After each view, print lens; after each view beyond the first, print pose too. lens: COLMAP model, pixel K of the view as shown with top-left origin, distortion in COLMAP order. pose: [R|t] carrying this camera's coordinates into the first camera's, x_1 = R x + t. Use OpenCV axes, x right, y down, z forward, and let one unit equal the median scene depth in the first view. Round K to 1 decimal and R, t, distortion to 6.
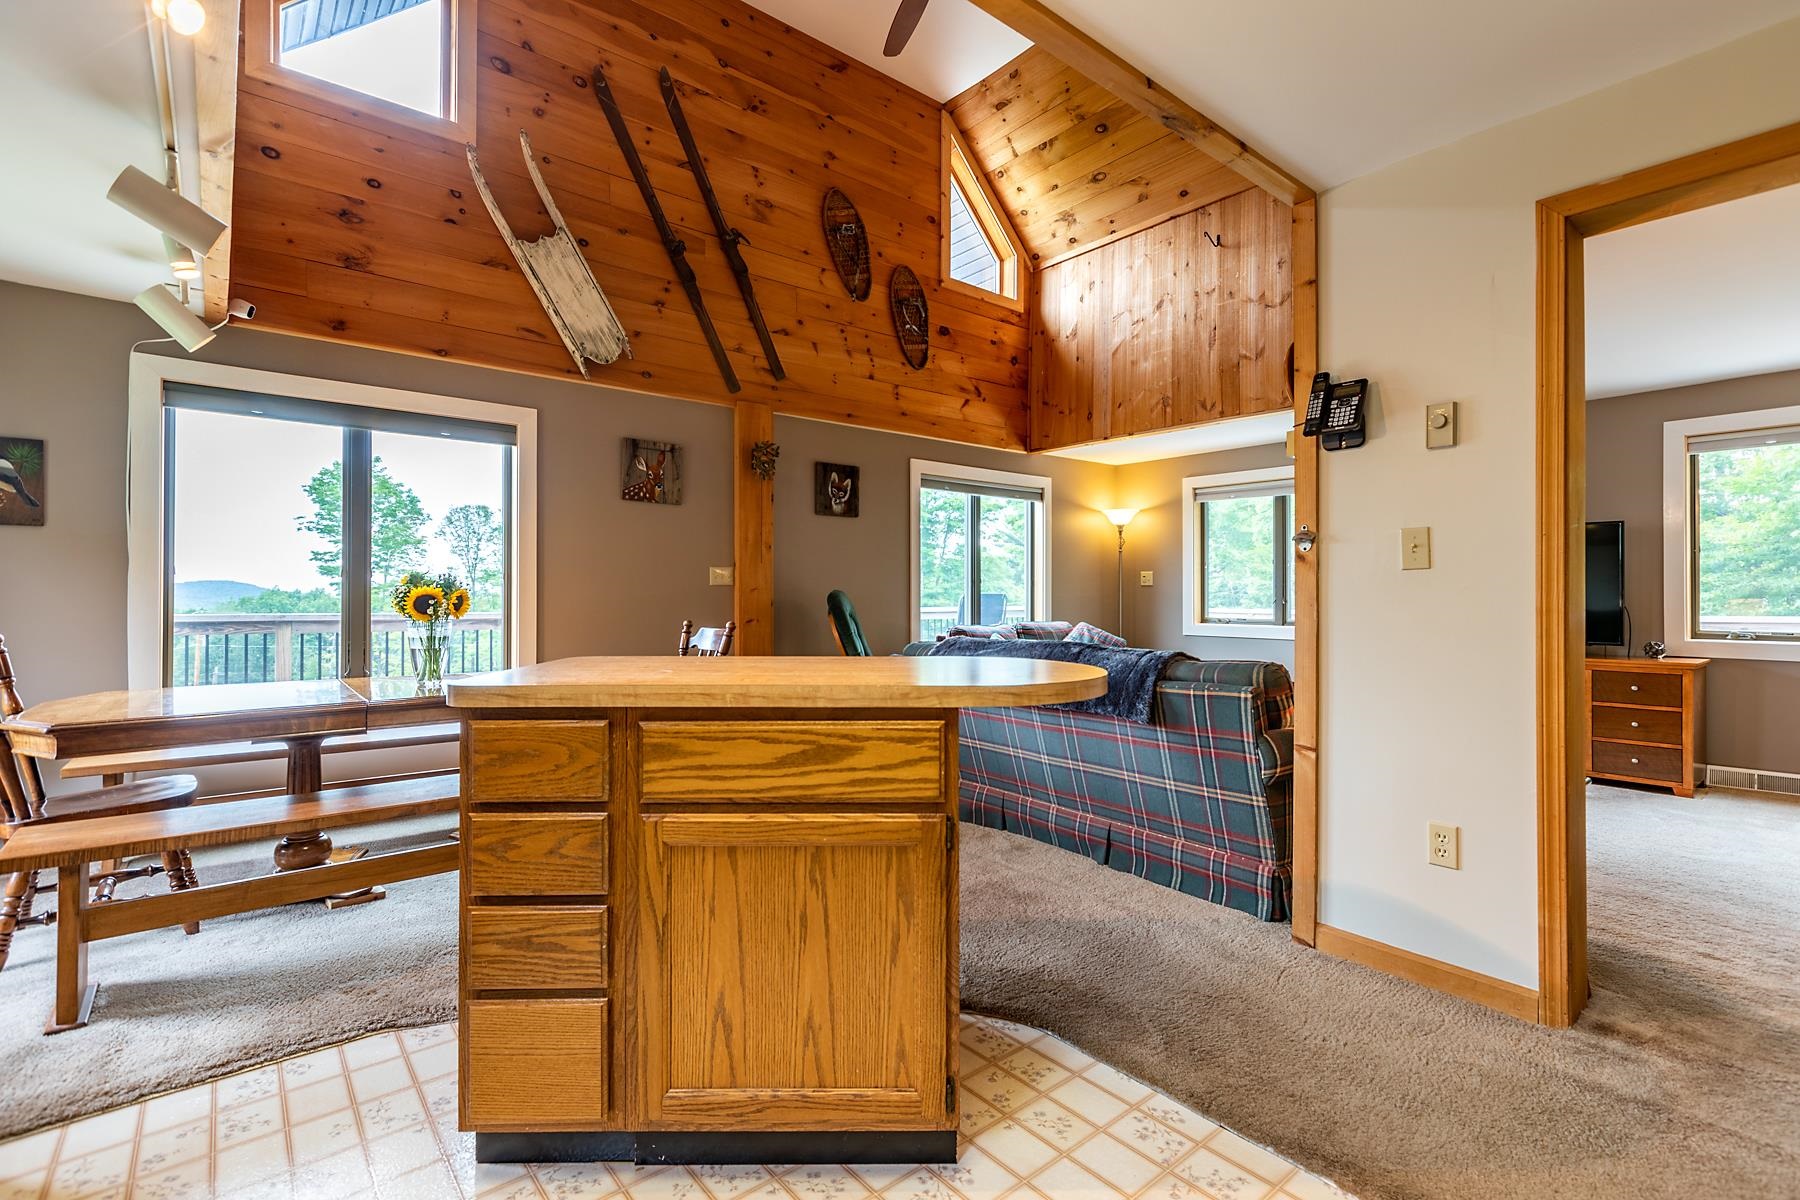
lens RADIAL K [[832.2, 0, 875.4], [0, 832.2, 591.5], [0, 0, 1]] dist [0.005325, -0.002111]
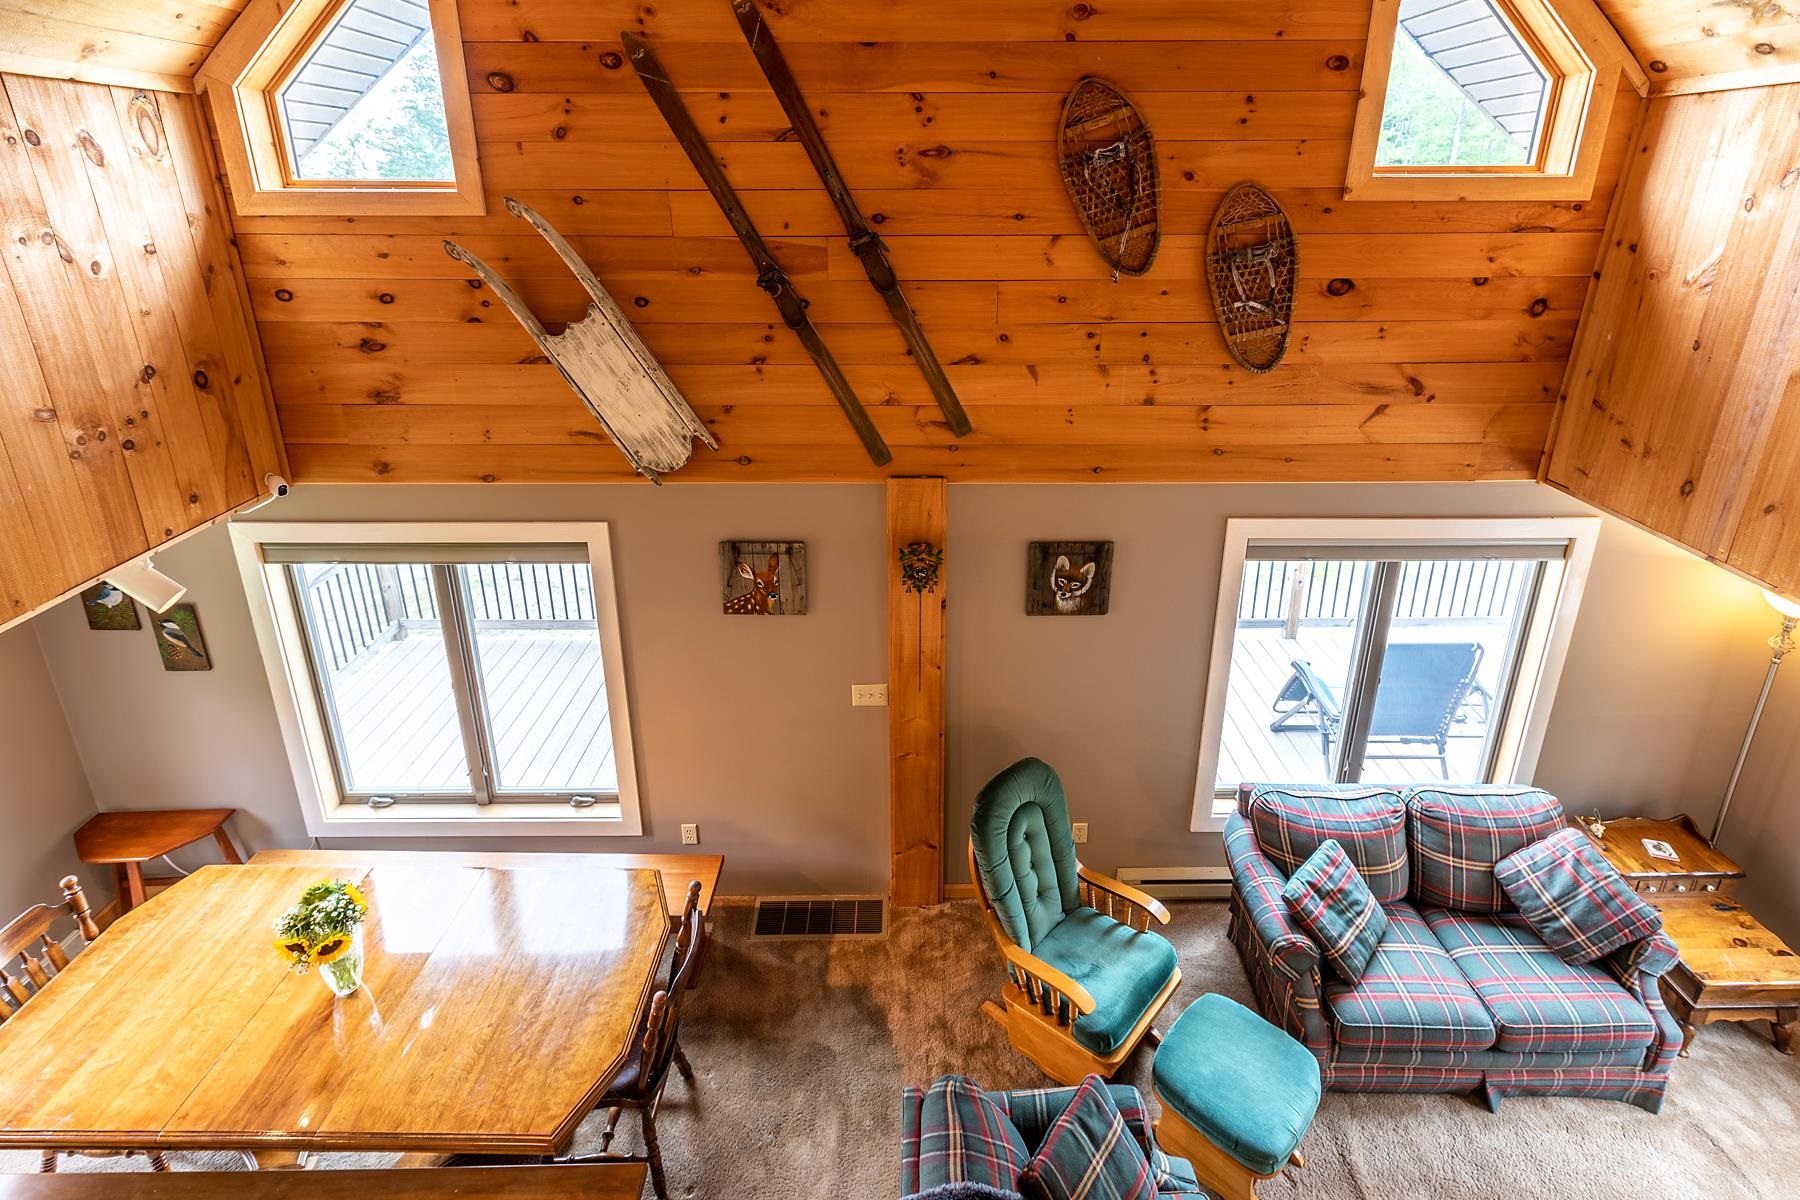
lens RADIAL K [[832.2, 0, 910.0], [0, 832.2, 423.2], [0, 0, 1]] dist [0.005325, -0.002111]
pose [[0.777681, 0.186091, -0.600485, 0.239848], [0.003063, 0.954051, 0.299627, -0.462339], [0.628652, -0.234854, 0.741378, 0.513416]]
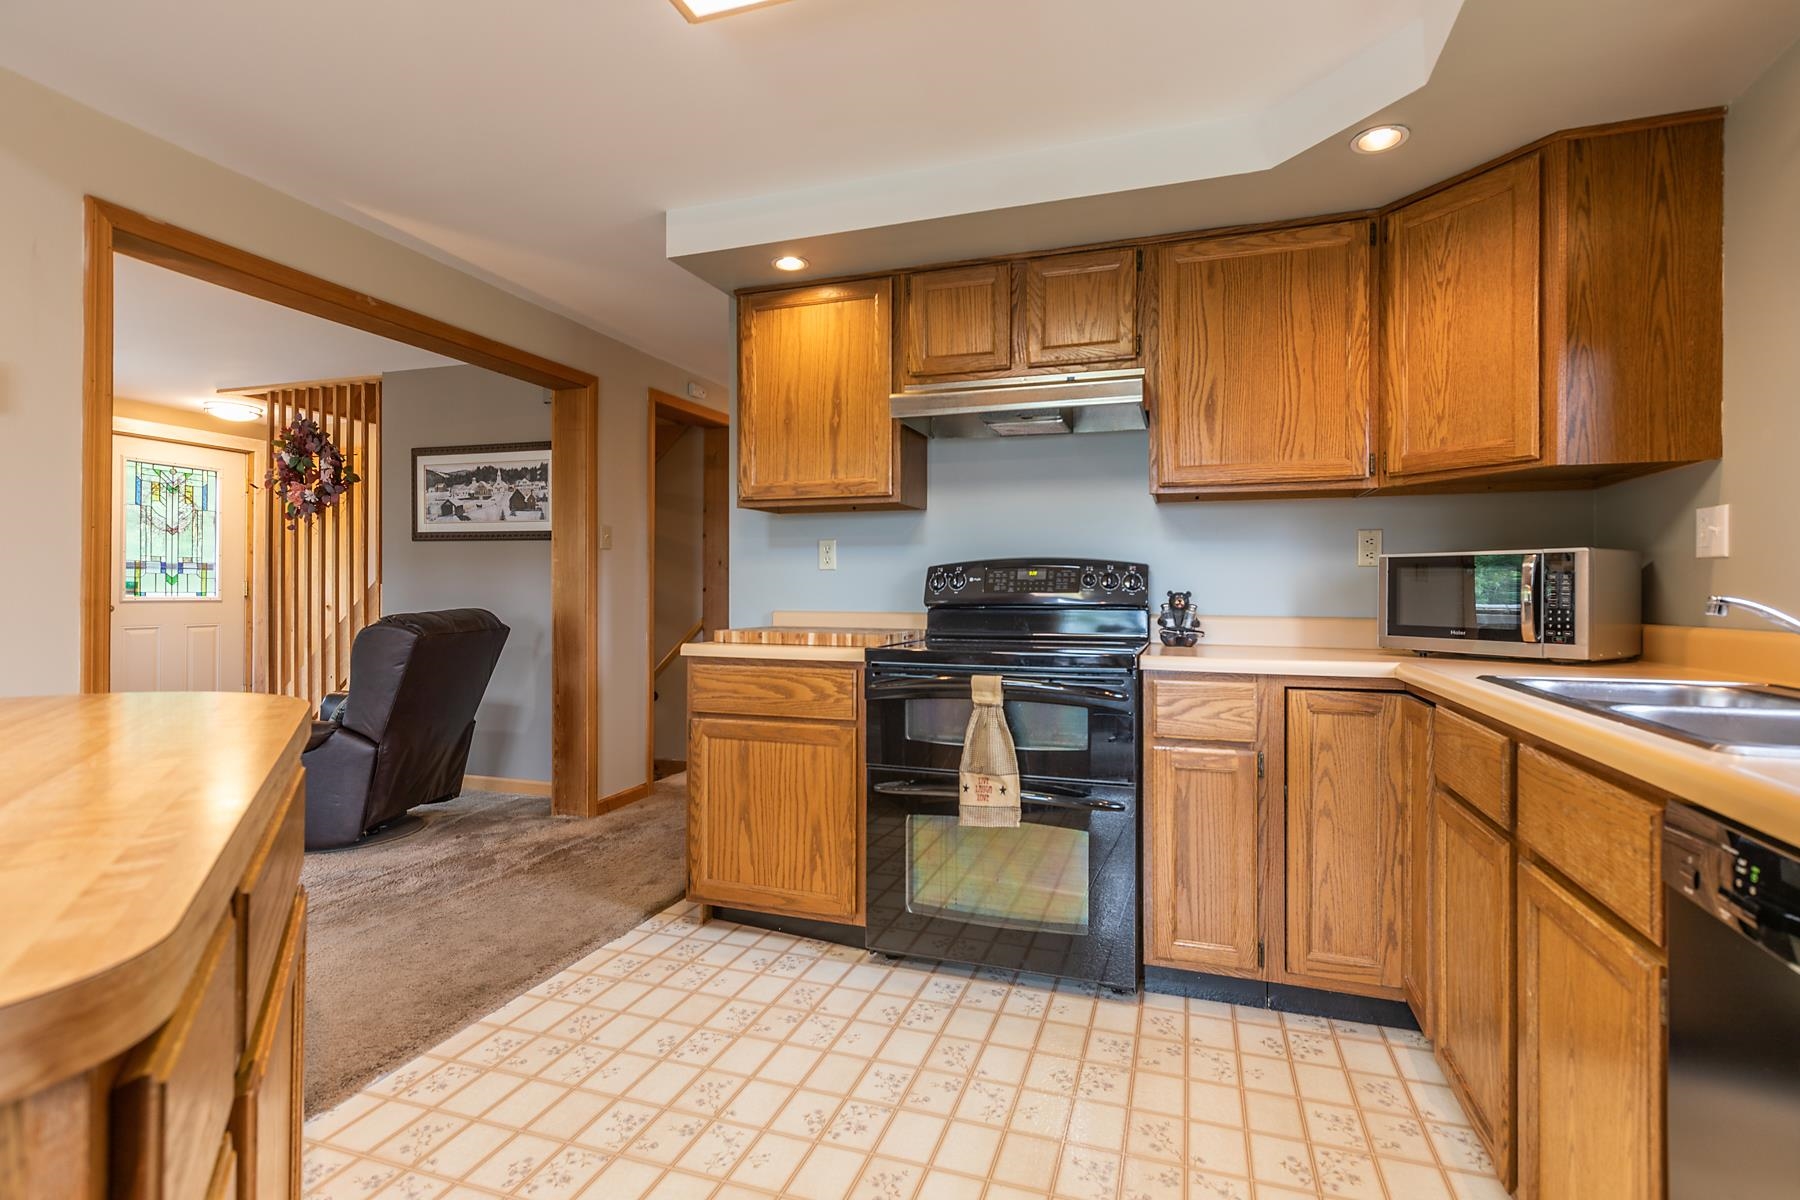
lens RADIAL K [[832.2, 0, 906.7], [0, 832.2, 591.0], [0, 0, 1]] dist [0.005325, -0.002111]
pose [[-0.536186, -0.002179, 0.844097, -0.233953], [-0.009594, 0.999948, -0.003514, 0.001478], [-0.844045, -0.009982, -0.536179, 0.278864]]
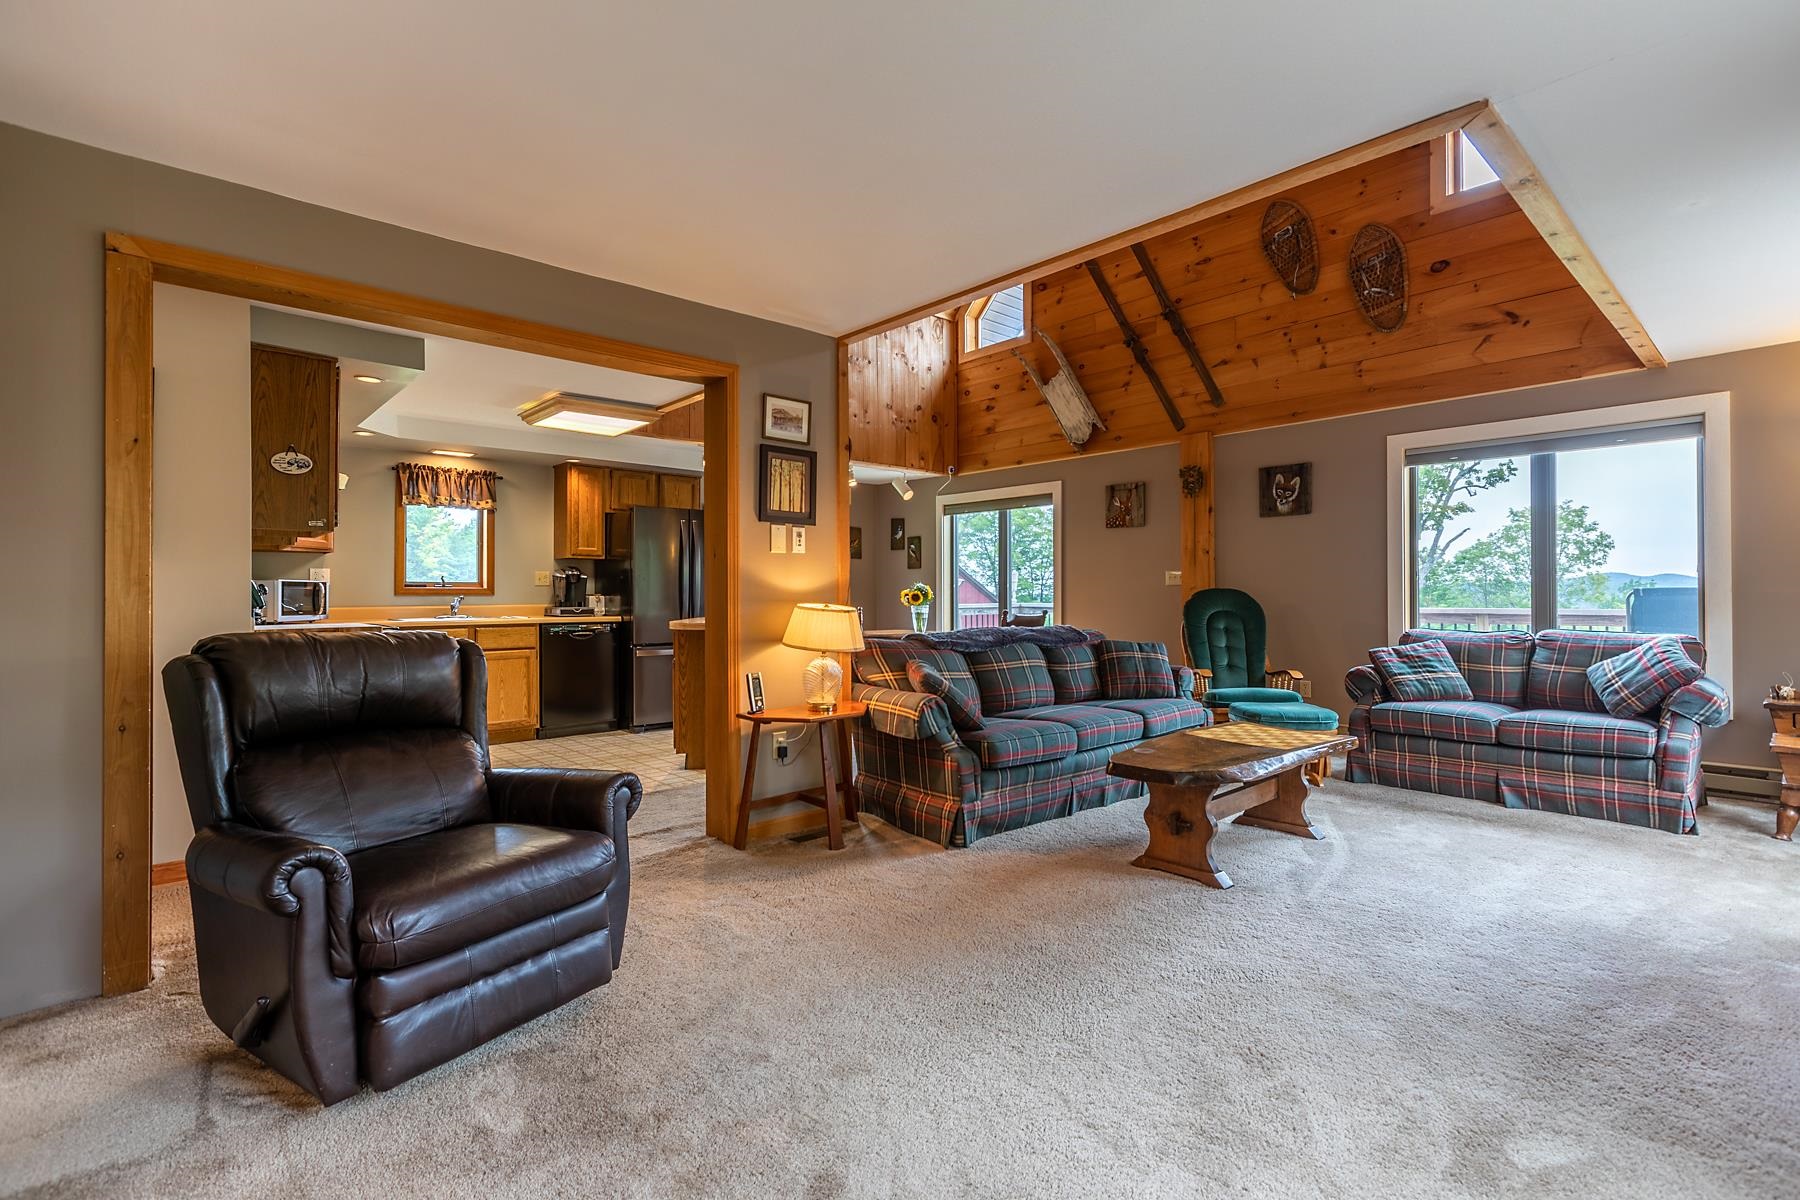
lens RADIAL K [[832.2, 0, 932.9], [0, 832.2, 594.3], [0, 0, 1]] dist [0.005325, -0.002111]
pose [[0.060581, 0.001968, -0.998161, 1.032765], [0.010021, 0.999946, 0.002580, 0.000178], [0.998113, -0.010159, 0.060558, 0.541199]]
